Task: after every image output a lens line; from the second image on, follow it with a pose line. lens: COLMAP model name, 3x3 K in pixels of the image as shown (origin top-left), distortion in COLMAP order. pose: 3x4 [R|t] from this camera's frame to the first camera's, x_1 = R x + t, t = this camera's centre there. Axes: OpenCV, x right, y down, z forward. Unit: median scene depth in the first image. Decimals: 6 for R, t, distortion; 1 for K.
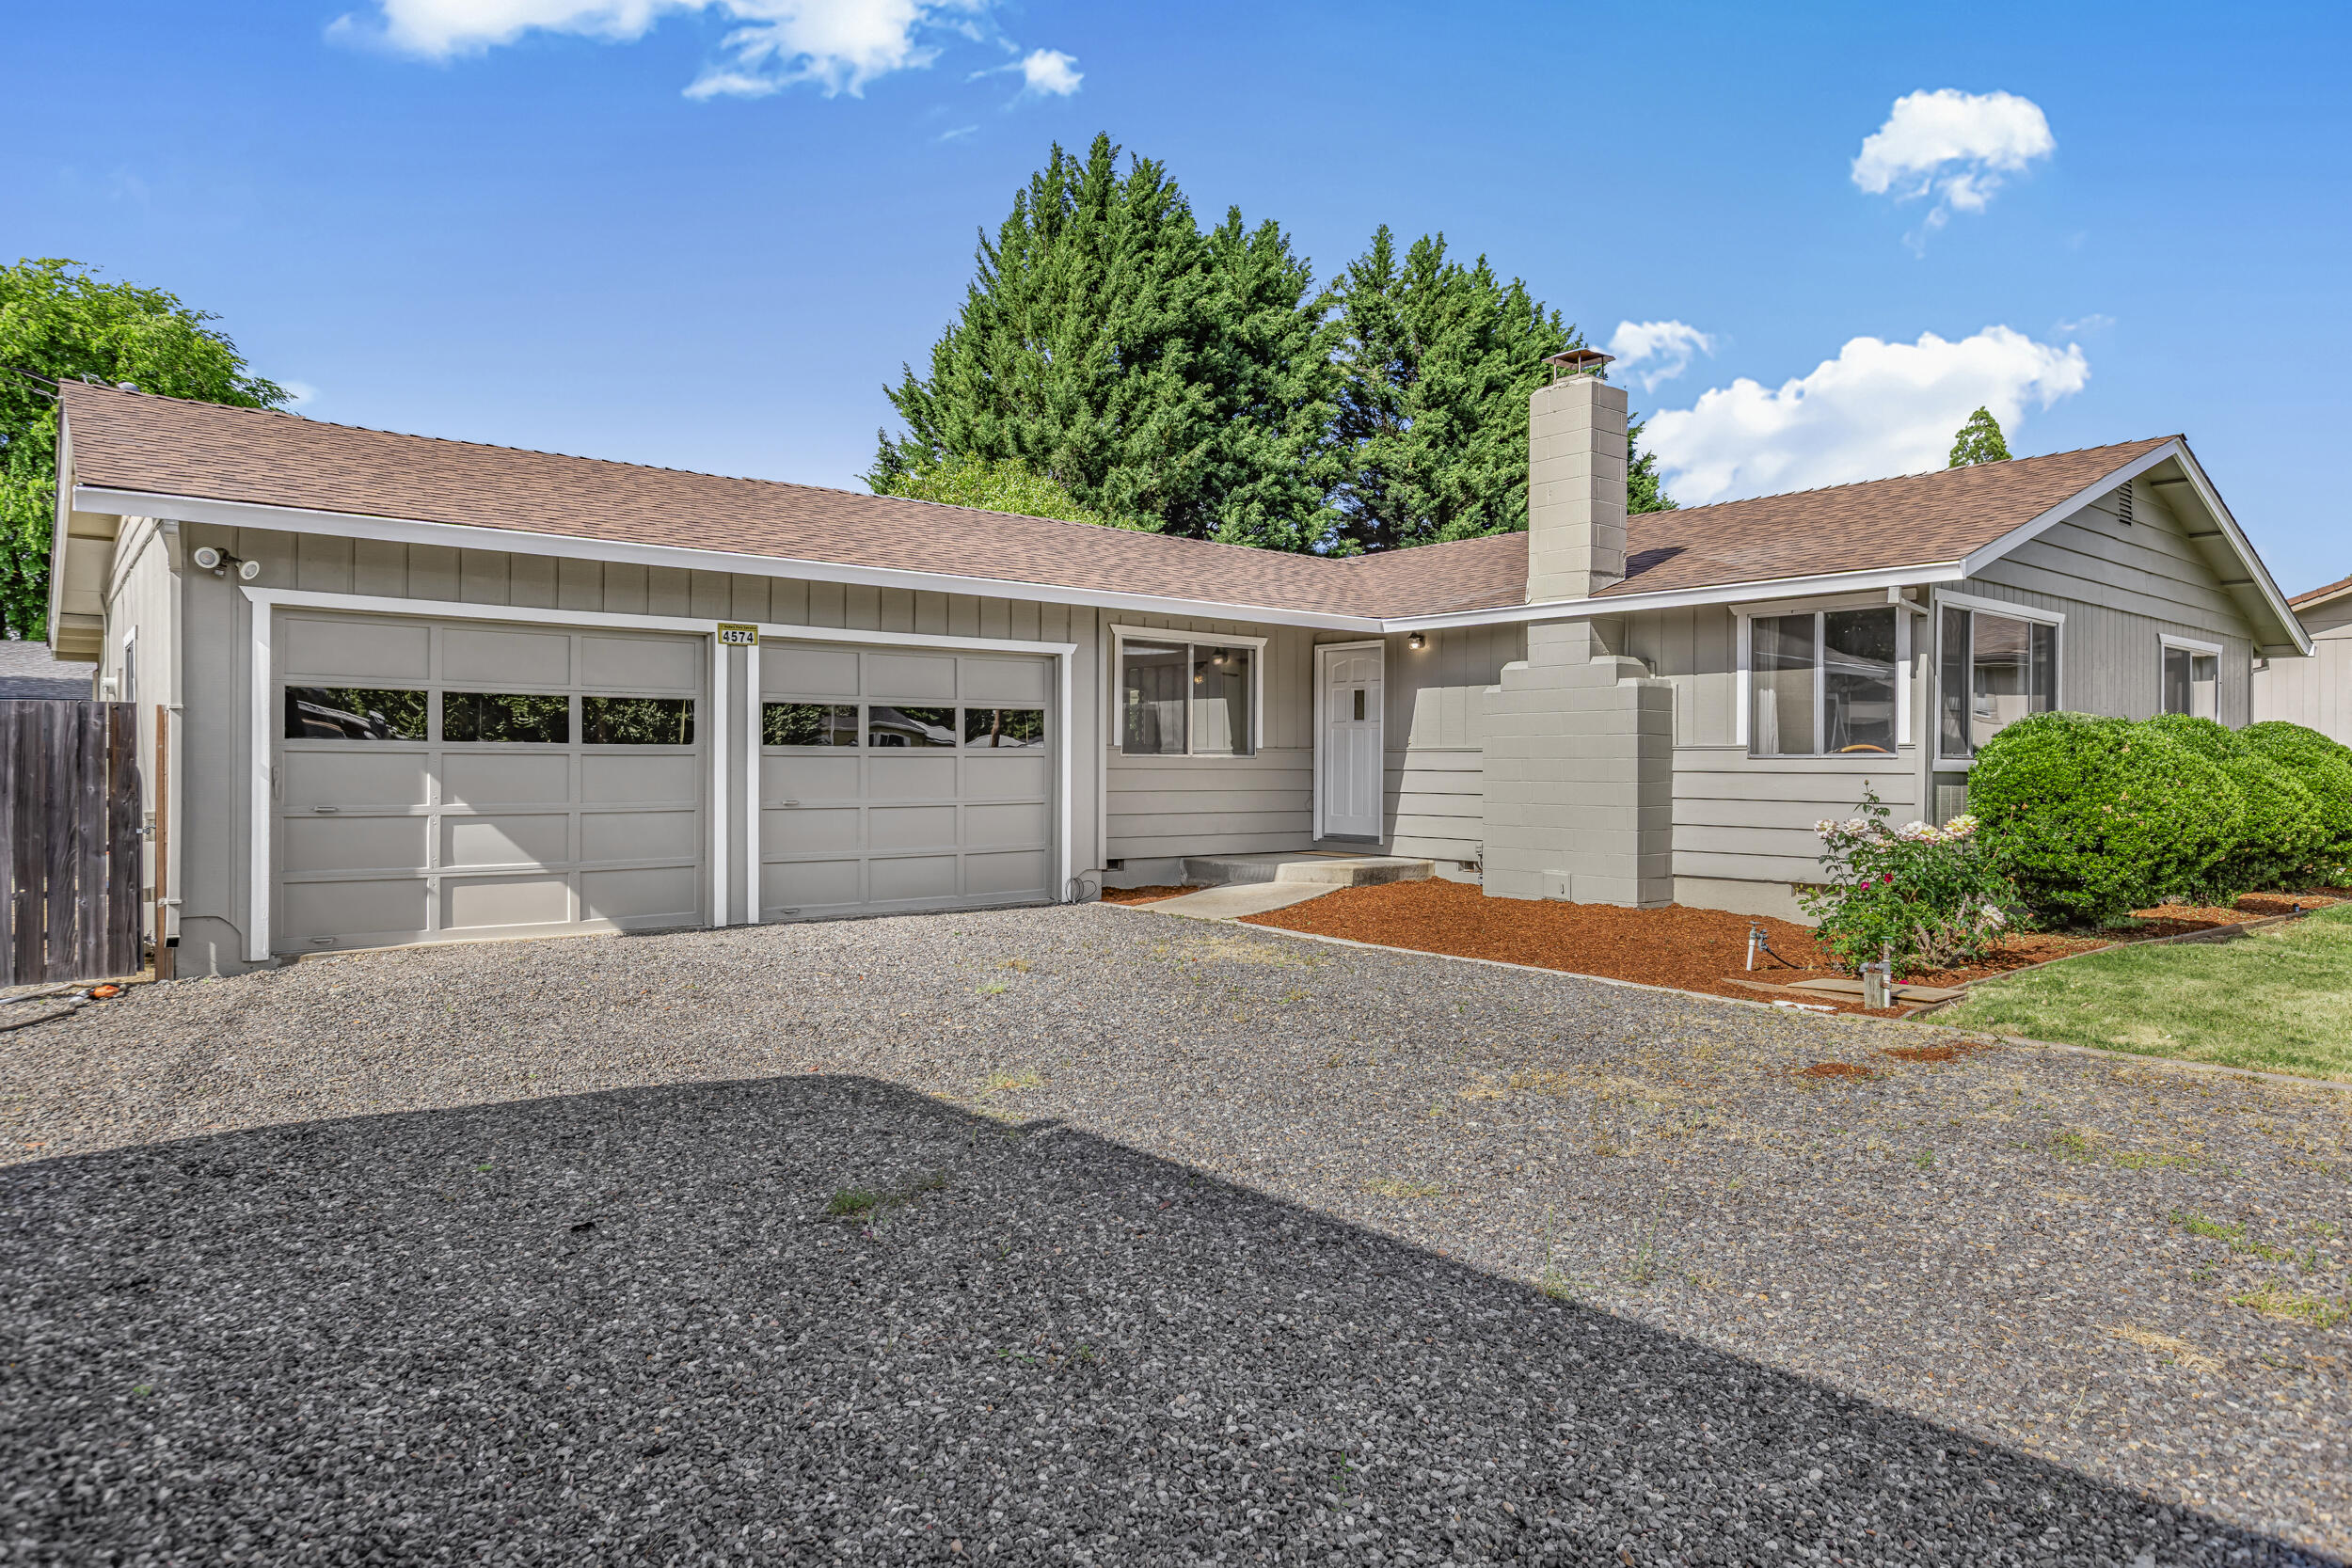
lens RADIAL K [[1430.1, 0, 1178.8], [0, 1430.1, 792.1], [0, 0, 1]] dist [-0.014274, 0.000095]
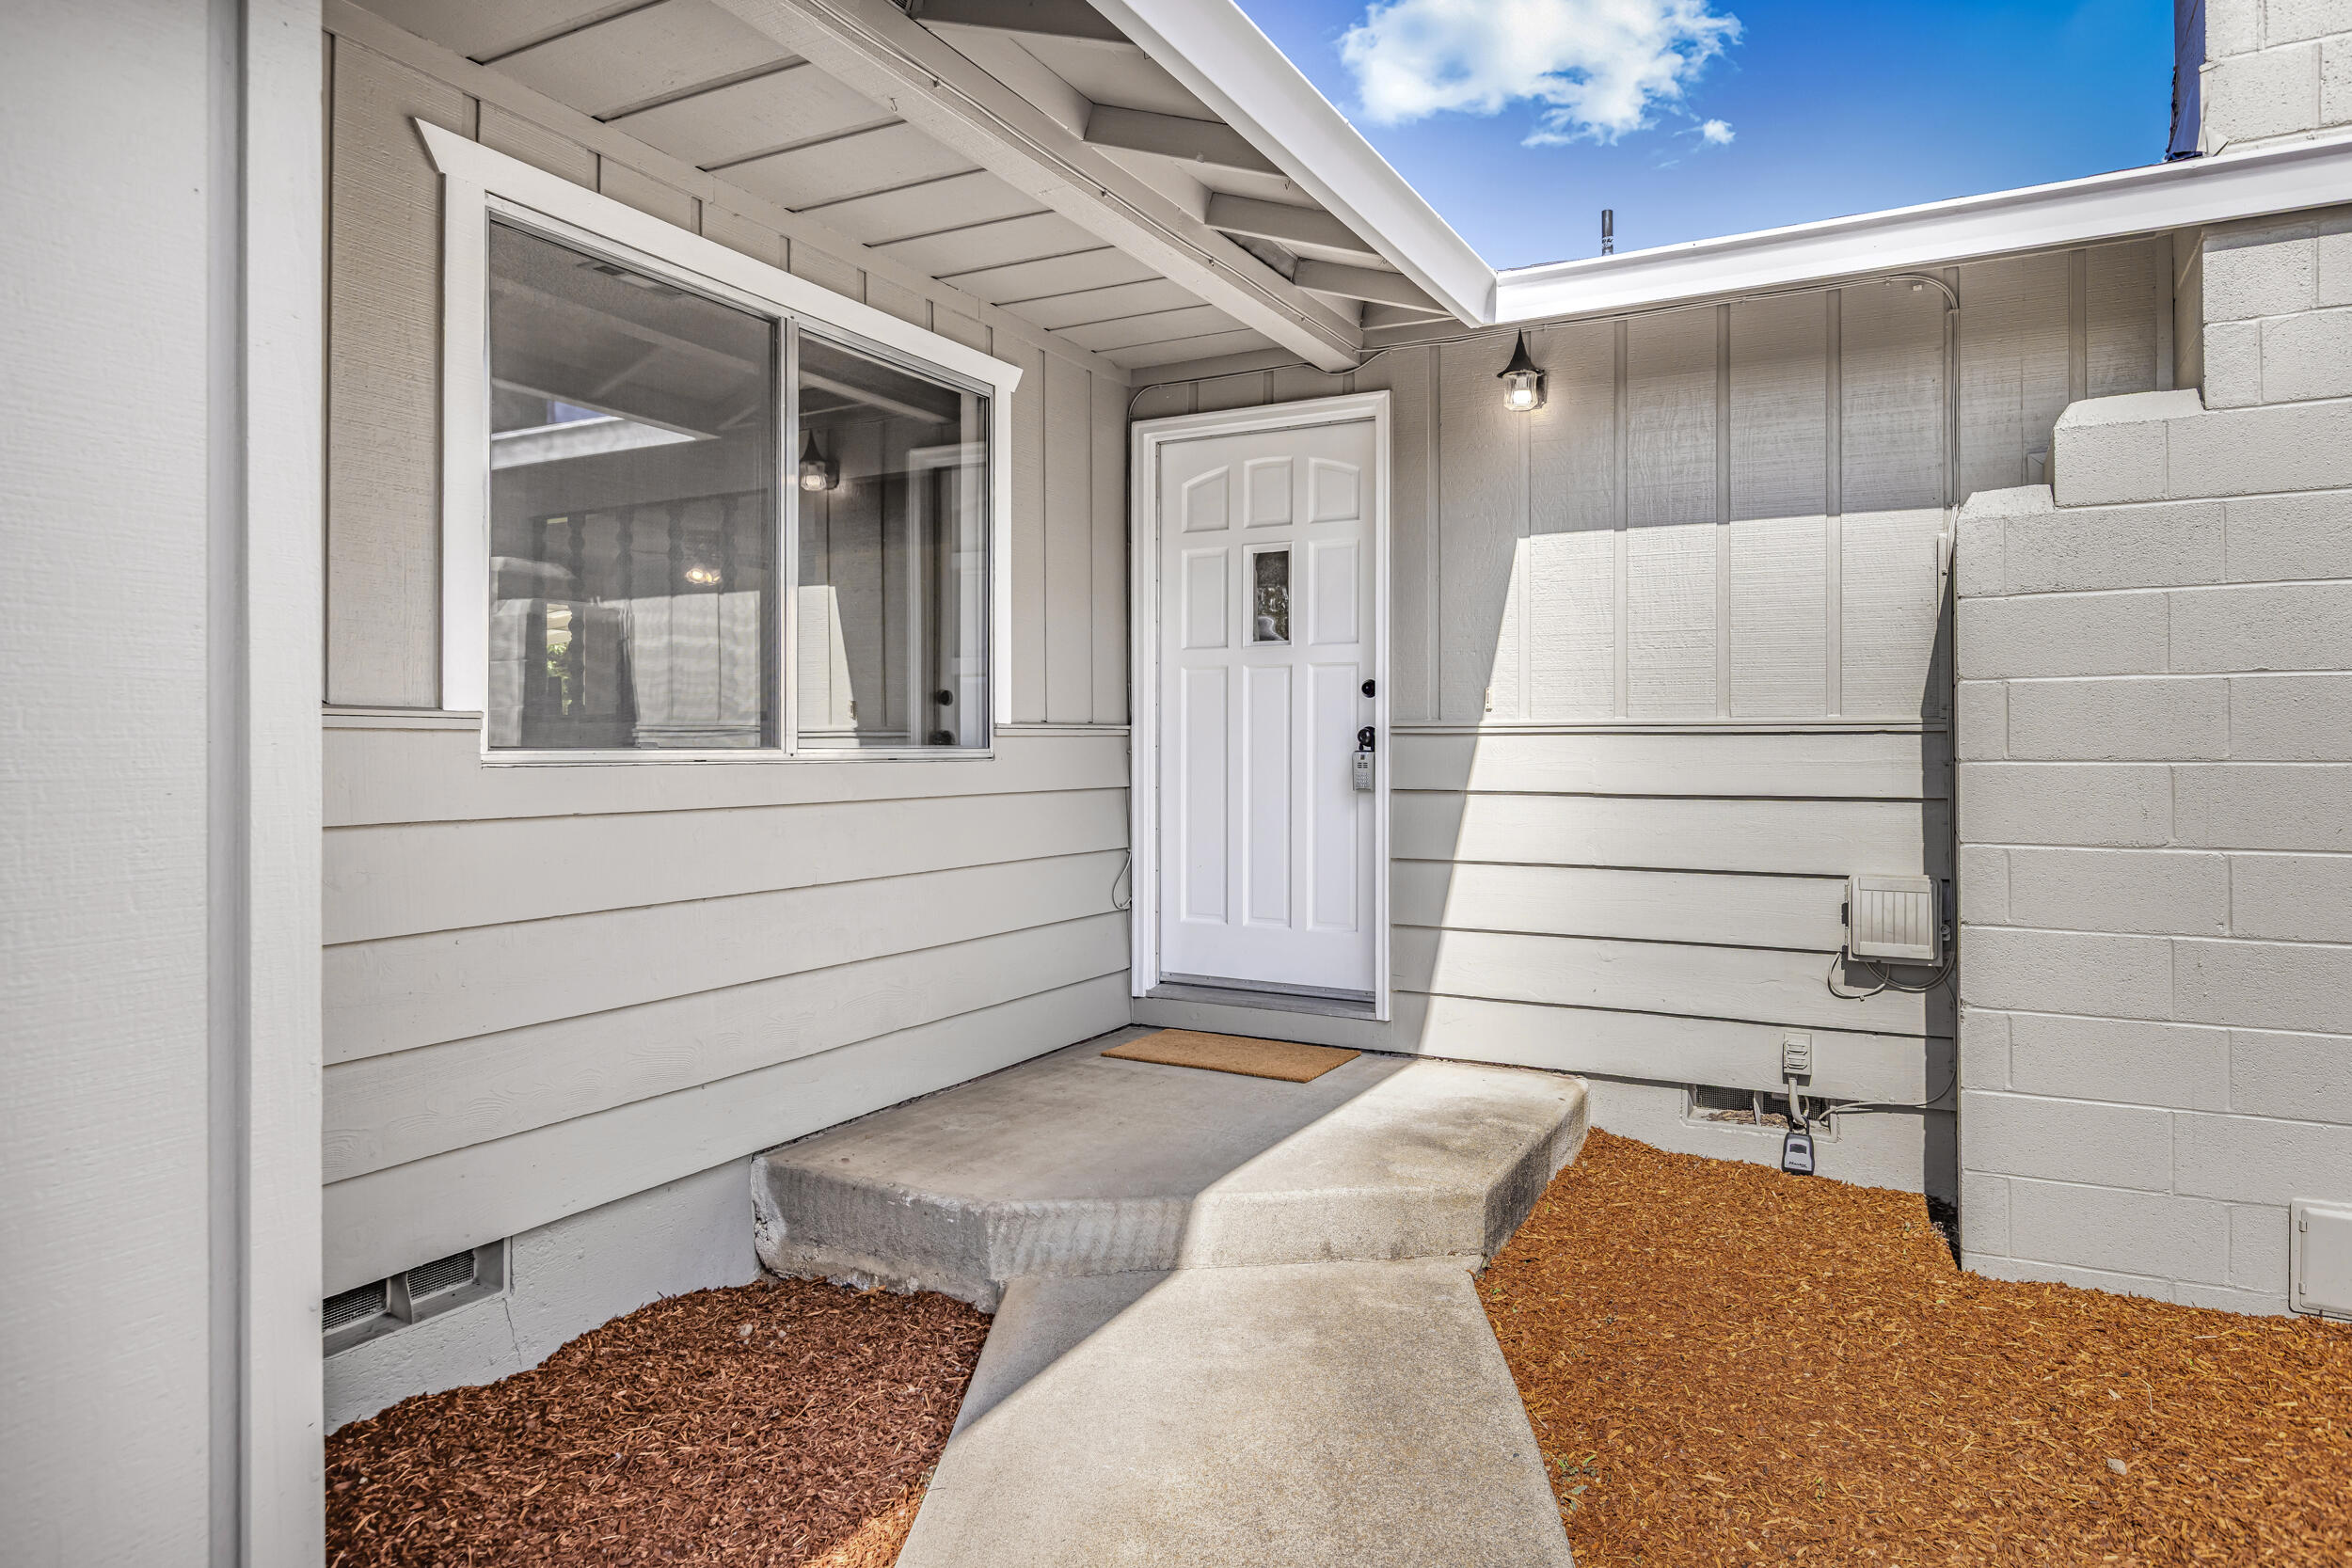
lens RADIAL K [[1430.1, 0, 1177.7], [0, 1430.1, 741.0], [0, 0, 1]] dist [-0.014274, 0.000095]
pose [[0.931260, -0.007819, 0.364271, -0.006067], [0.014122, 0.999793, -0.014642, -0.006933], [-0.364081, 0.018780, 0.931178, 0.217240]]
